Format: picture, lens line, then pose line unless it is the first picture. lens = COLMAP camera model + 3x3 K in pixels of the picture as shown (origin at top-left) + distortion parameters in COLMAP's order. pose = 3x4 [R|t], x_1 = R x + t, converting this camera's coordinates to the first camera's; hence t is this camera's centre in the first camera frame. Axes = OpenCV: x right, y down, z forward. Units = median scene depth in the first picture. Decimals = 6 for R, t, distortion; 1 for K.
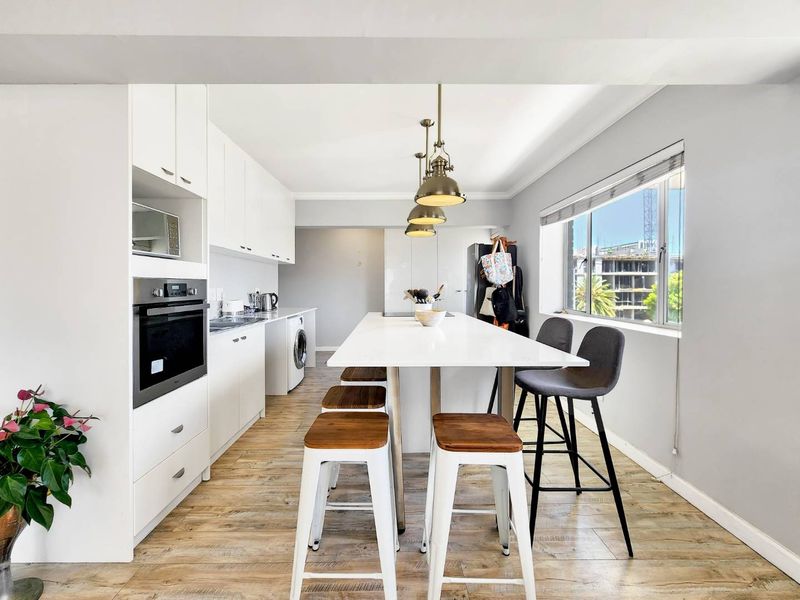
lens RADIAL K [[336.0, 0, 407.9], [0, 336.0, 292.3], [0, 0, 1]] dist [0.001960, 0.000189]
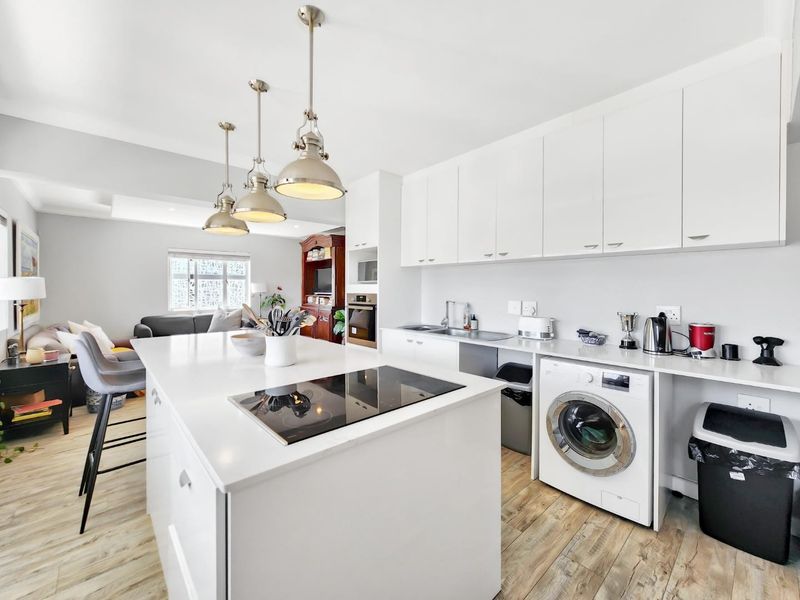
lens RADIAL K [[328.4, 0, 402.8], [0, 328.4, 289.1], [0, 0, 1]] dist [0.001639, 0.000230]
pose [[-0.766184, 0.002130, -0.642618, 0.205238], [-0.010903, 0.999807, 0.016313, -0.048830], [0.642529, 0.019505, -0.766013, 1.301971]]
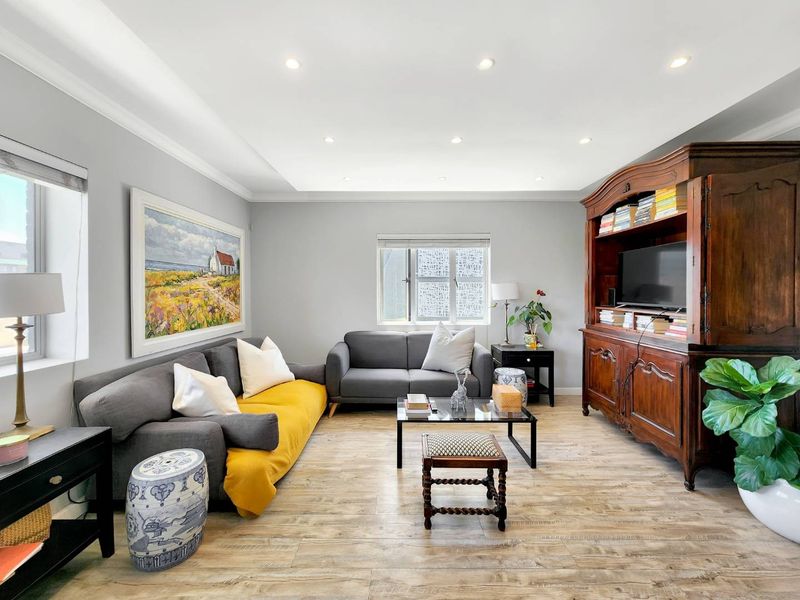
lens RADIAL K [[328.4, 0, 402.8], [0, 328.4, 289.1], [0, 0, 1]] dist [0.001639, 0.000230]
pose [[-0.999043, -0.000131, 0.043736, -0.084922], [0.000380, 0.999932, 0.011676, -0.037448], [-0.043734, 0.011681, -0.998975, 0.430126]]
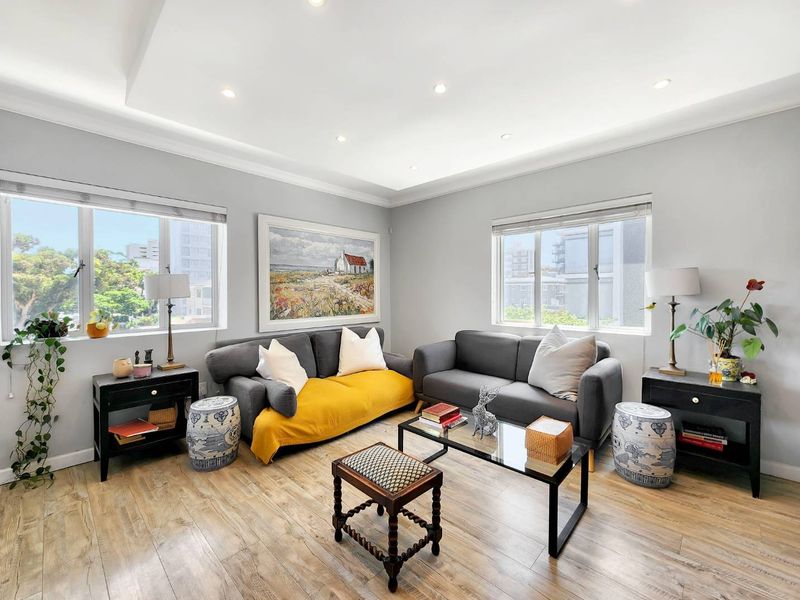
lens RADIAL K [[336.0, 0, 407.9], [0, 336.0, 292.3], [0, 0, 1]] dist [0.001960, 0.000189]
pose [[-0.704860, 0.000400, 0.709347, -0.482840], [0.014857, 0.999789, 0.014200, -0.017086], [-0.709191, 0.020547, -0.704717, 0.195480]]
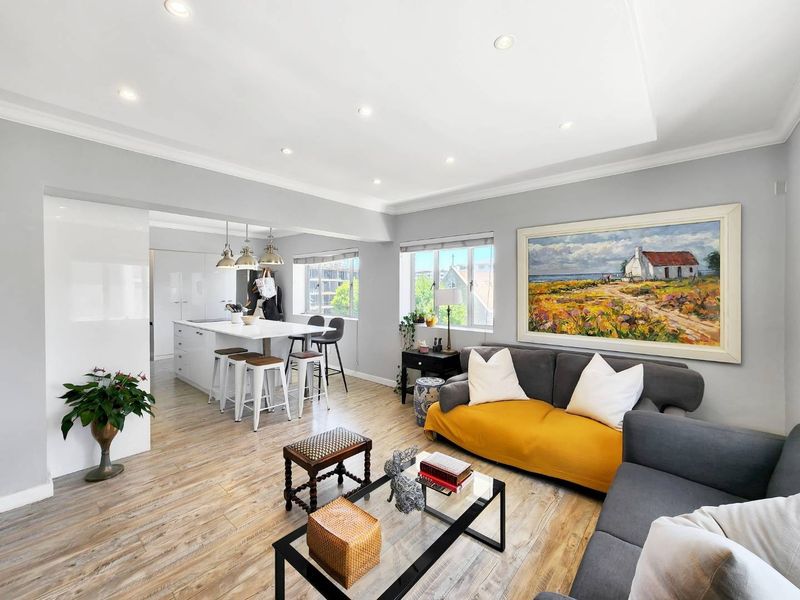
lens RADIAL K [[337.1, 0, 396.9], [0, 337.1, 284.4], [0, 0, 1]] dist [0.000144, 0.000115]
pose [[0.687910, 0.012175, 0.725694, -0.494344], [0.009551, 0.999621, -0.025824, -0.041862], [-0.725733, 0.024696, 0.687533, -0.573270]]
